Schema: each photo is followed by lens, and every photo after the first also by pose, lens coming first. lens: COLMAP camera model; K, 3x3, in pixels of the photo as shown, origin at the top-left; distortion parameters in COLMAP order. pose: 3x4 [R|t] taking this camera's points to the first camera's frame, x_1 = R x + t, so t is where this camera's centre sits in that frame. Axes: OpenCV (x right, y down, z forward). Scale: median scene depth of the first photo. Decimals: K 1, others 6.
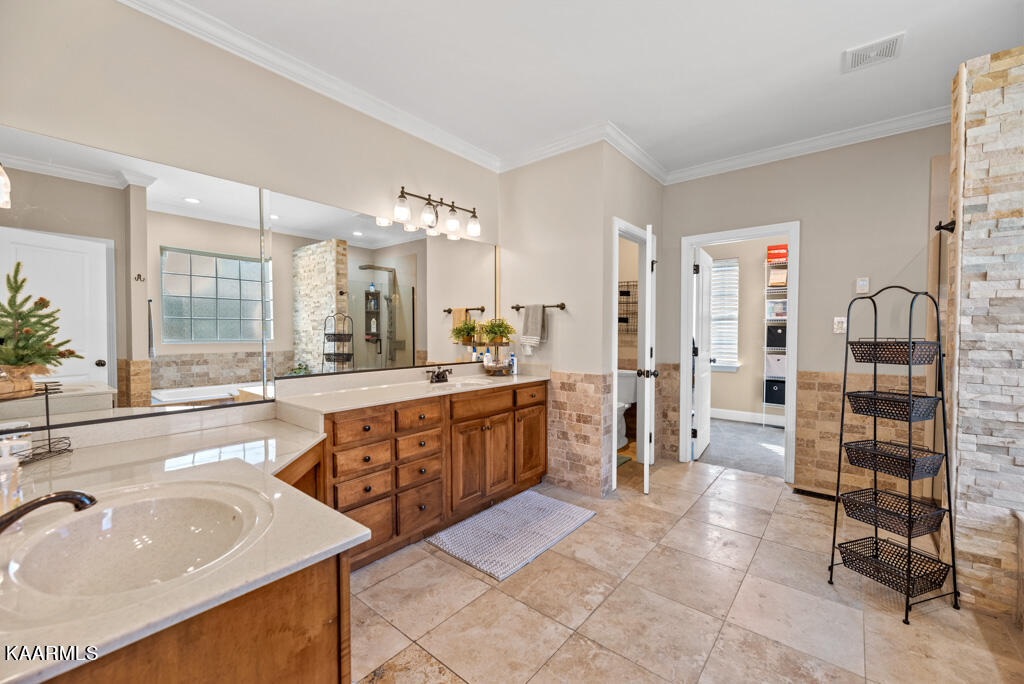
lens RADIAL K [[415.4, 0, 515.8], [0, 415.4, 341.6], [0, 0, 1]] dist [-0.002854, -0.000035]
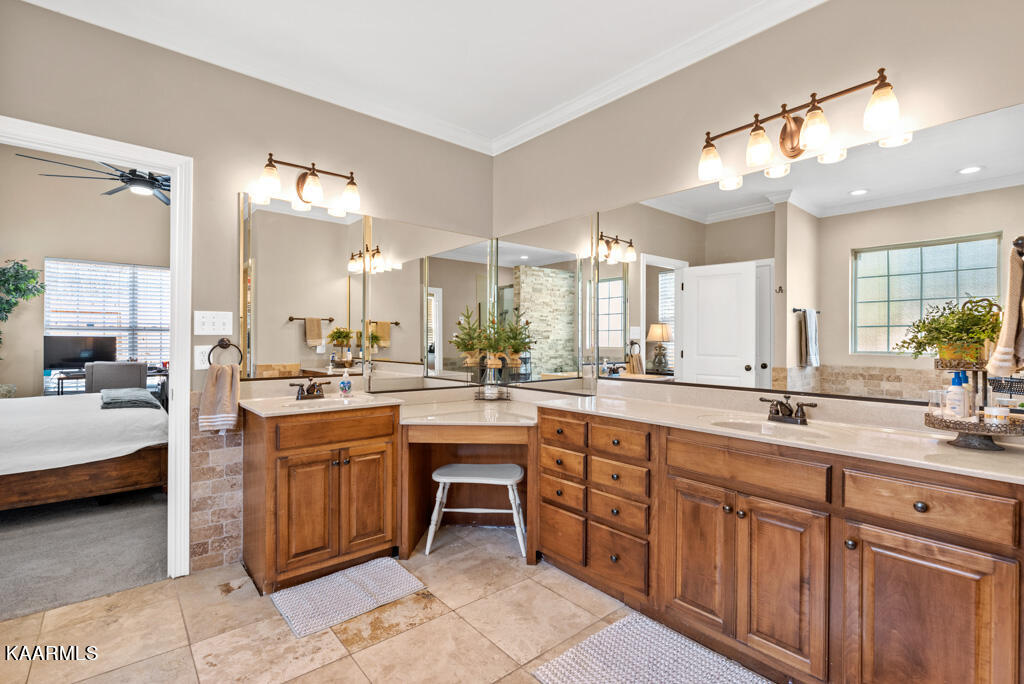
lens RADIAL K [[474.7, 0, 515.7], [0, 474.7, 338.2], [0, 0, 1]] dist [-0.014736, -0.000423]
pose [[-0.175049, -0.005024, -0.984547, 0.545386], [-0.037126, 0.999309, 0.001502, -0.006691], [0.983859, 0.036815, -0.175115, 0.762707]]
